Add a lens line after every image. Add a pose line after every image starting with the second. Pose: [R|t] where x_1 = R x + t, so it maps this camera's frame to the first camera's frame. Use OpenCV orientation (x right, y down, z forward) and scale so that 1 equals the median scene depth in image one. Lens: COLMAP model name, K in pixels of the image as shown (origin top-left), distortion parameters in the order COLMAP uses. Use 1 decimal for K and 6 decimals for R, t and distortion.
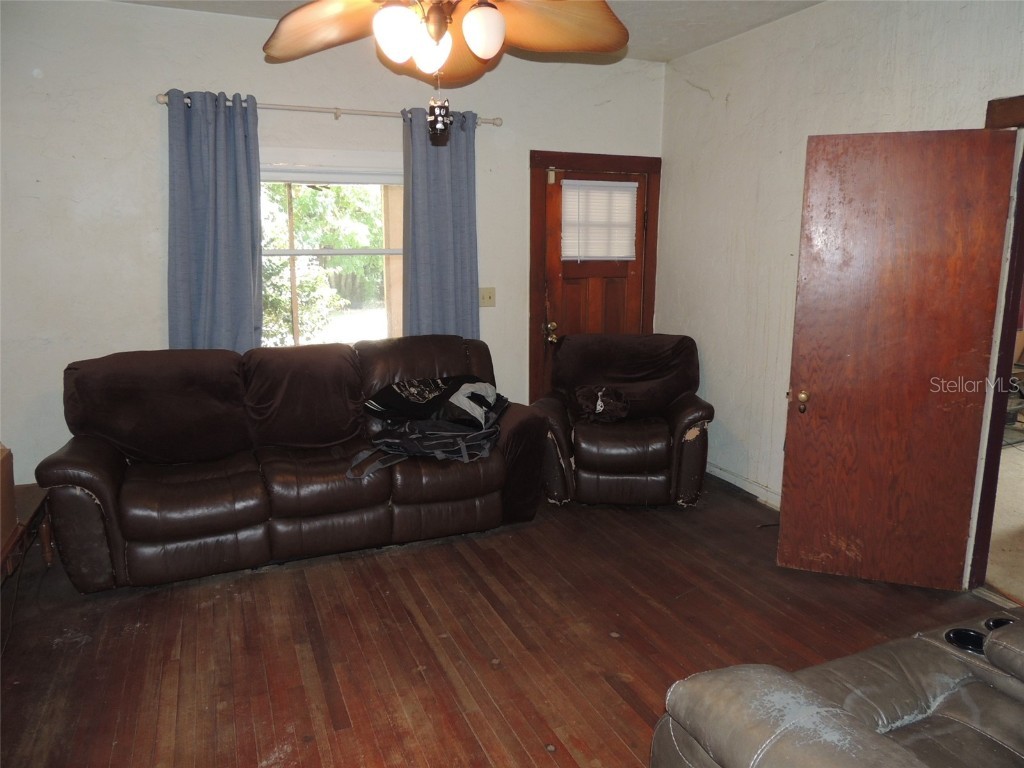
lens RADIAL K [[728.7, 0, 517.0], [0, 728.7, 388.1], [0, 0, 1]] dist [-0.027140, 0.010081]
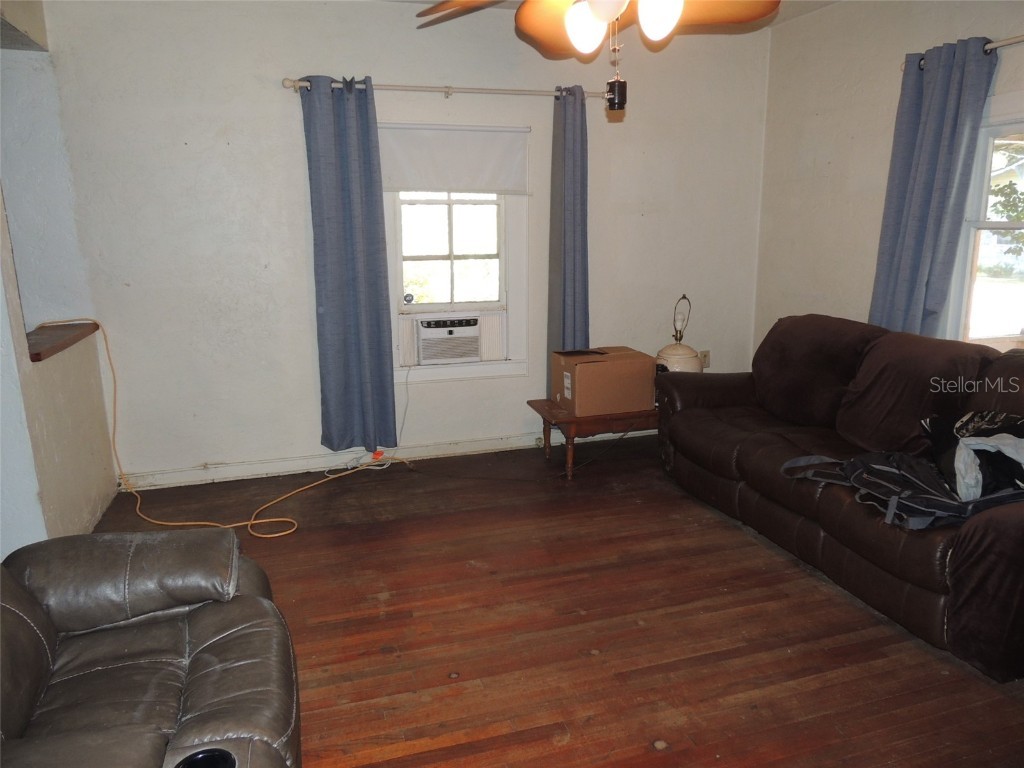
lens RADIAL K [[728.7, 0, 517.4], [0, 728.7, 382.8], [0, 0, 1]] dist [-0.027140, 0.010081]
pose [[-0.099164, 0.215703, -0.971411, 0.638098], [-0.176421, 0.956946, 0.230500, -0.131477], [0.979307, 0.194234, -0.056840, 0.664670]]
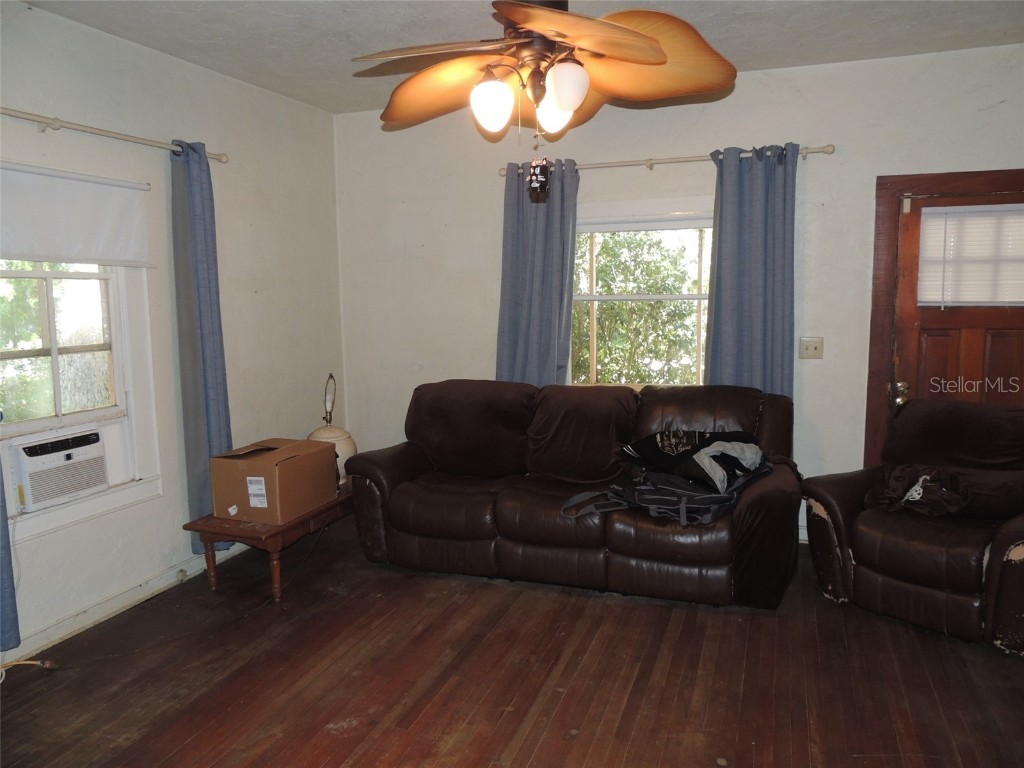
lens RADIAL K [[728.7, 0, 515.6], [0, 728.7, 387.4], [0, 0, 1]] dist [-0.027140, 0.010081]
pose [[0.733435, 0.080639, -0.674960, 0.389930], [-0.113261, 0.993556, -0.004372, -0.044423], [0.670257, 0.079653, 0.737842, 0.160078]]
